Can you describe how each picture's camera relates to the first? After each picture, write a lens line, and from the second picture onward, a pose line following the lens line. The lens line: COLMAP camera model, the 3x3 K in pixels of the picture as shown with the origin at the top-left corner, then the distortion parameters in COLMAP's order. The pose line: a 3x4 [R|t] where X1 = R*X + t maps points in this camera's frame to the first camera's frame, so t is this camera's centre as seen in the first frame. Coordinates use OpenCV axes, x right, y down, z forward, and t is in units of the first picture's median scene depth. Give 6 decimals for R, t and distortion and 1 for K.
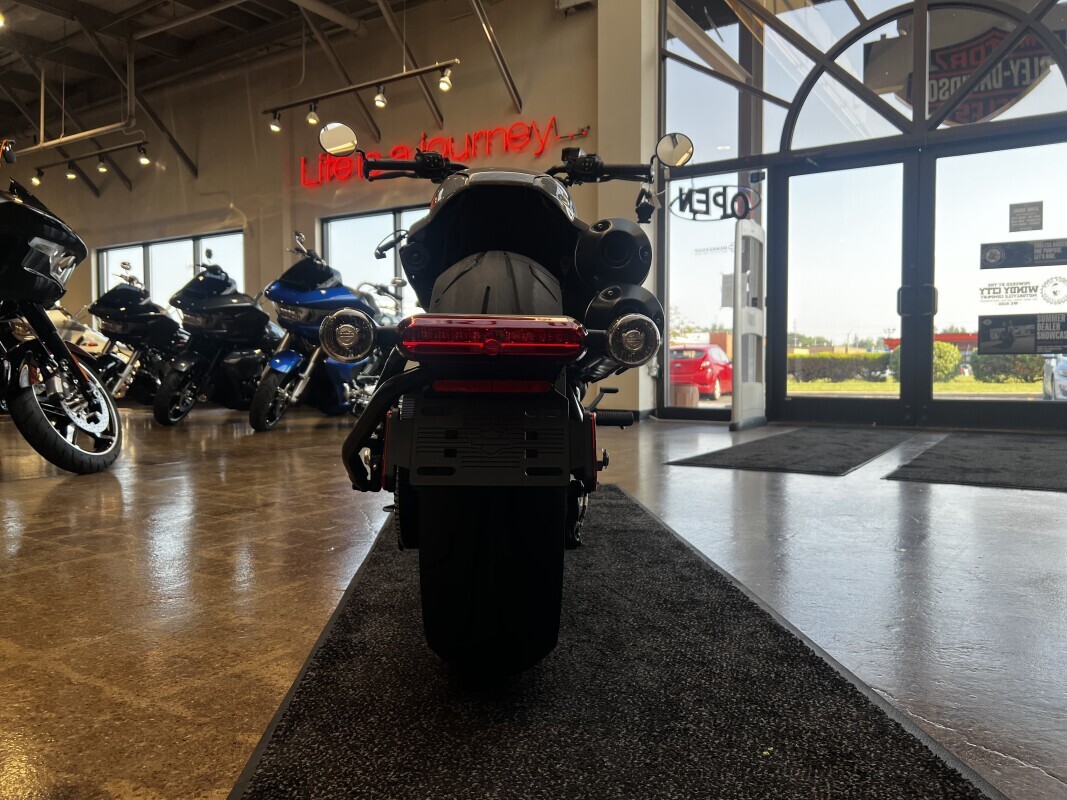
lens RADIAL K [[818.5, 0, 533.5], [0, 818.5, 400.0], [0, 0, 1]] dist [0.039563, -0.061284]
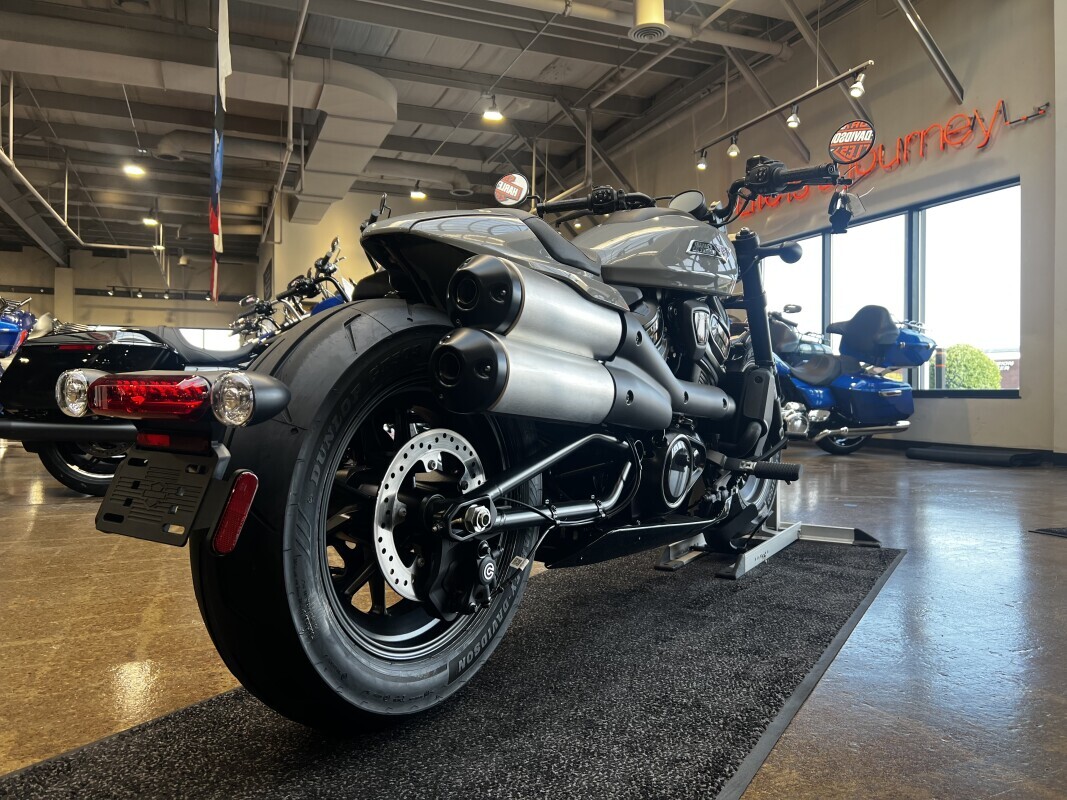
lens RADIAL K [[810.6, 0, 535.7], [0, 810.6, 396.0], [0, 0, 1]] dist [0.033444, -0.051491]
pose [[0.810226, 0.006746, -0.586078, 0.128788], [-0.027201, 0.999289, -0.026102, -0.008238], [0.585486, 0.037091, 0.809834, 0.059279]]
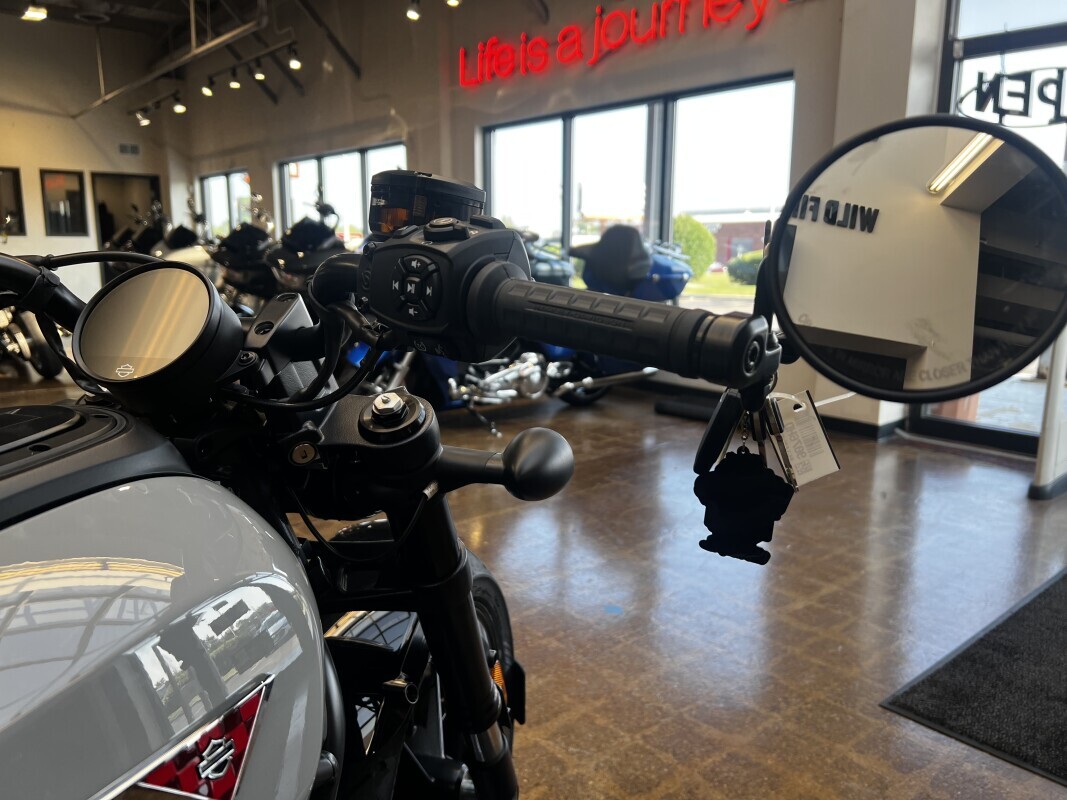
lens RADIAL K [[810.6, 0, 535.7], [0, 810.6, 396.0], [0, 0, 1]] dist [0.033444, -0.051491]
pose [[0.953513, 0.062250, -0.294851, 0.052802], [-0.018186, 0.988535, 0.149890, -0.097720], [0.300802, -0.137560, 0.943714, 0.272238]]
